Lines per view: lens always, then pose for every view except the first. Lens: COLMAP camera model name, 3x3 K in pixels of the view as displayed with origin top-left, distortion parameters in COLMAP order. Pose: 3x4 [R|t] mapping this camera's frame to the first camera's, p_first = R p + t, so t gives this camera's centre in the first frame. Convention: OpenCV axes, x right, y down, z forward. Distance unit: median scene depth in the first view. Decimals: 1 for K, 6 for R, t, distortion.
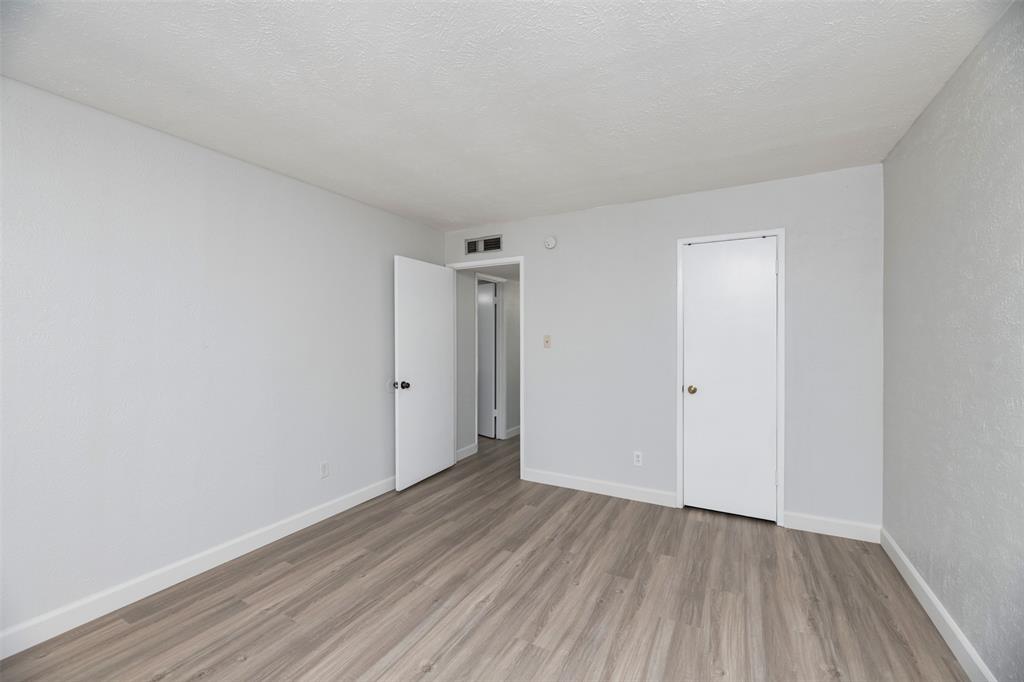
lens RADIAL K [[420.6, 0, 513.0], [0, 420.6, 338.2], [0, 0, 1]] dist [-0.001841, -0.000430]
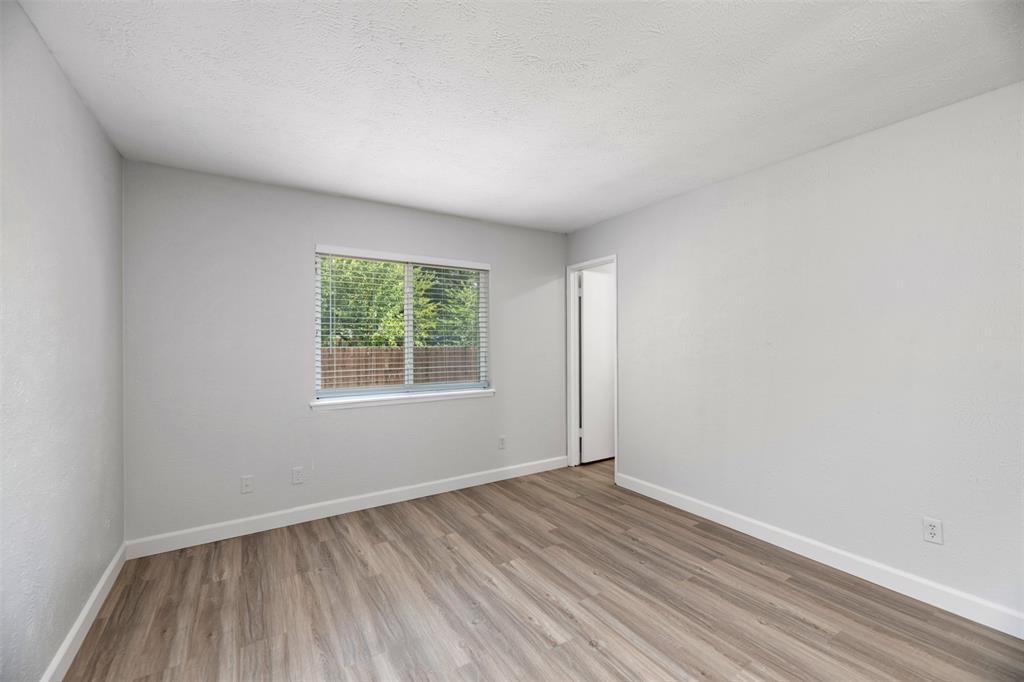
lens RADIAL K [[420.6, 0, 513.0], [0, 420.6, 338.2], [0, 0, 1]] dist [-0.001841, -0.000430]
pose [[-0.478507, 0.003285, -0.878077, 0.681669], [0.004248, 0.999990, 0.001425, -0.001244], [0.878073, -0.003048, -0.478517, 1.084864]]
